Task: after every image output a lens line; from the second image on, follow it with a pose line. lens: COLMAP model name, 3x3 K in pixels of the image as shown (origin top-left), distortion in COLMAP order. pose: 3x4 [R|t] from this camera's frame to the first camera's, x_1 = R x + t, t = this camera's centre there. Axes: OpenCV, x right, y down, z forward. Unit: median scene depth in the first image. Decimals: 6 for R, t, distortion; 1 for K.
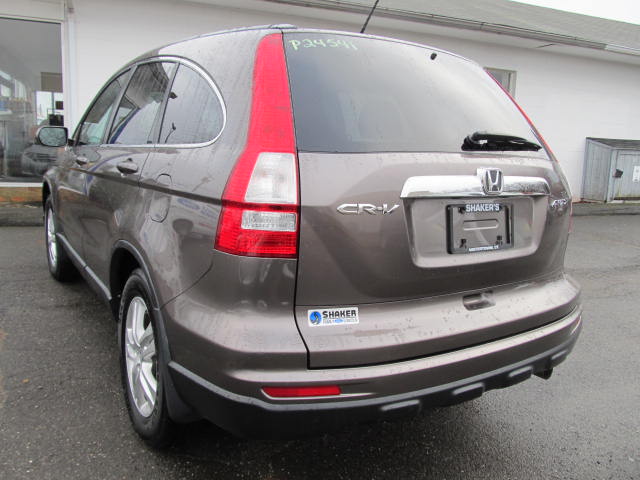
lens RADIAL K [[510.7, 0, 320.0], [0, 510.7, 240.0], [0, 0, 1]] dist [-0.048428, 0.001437]
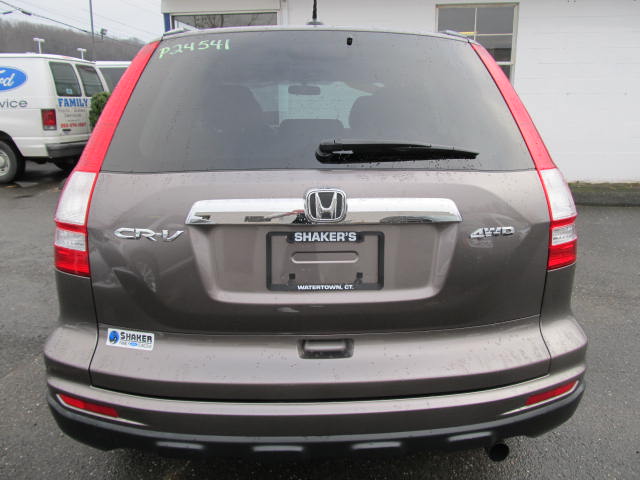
lens RADIAL K [[510.7, 0, 320.0], [0, 510.7, 240.0], [0, 0, 1]] dist [-0.048428, 0.001437]
pose [[0.869549, 0.088185, -0.485909, 0.732949], [-0.058784, 0.995415, 0.075456, -0.123934], [0.490335, -0.037049, 0.870746, 0.304647]]
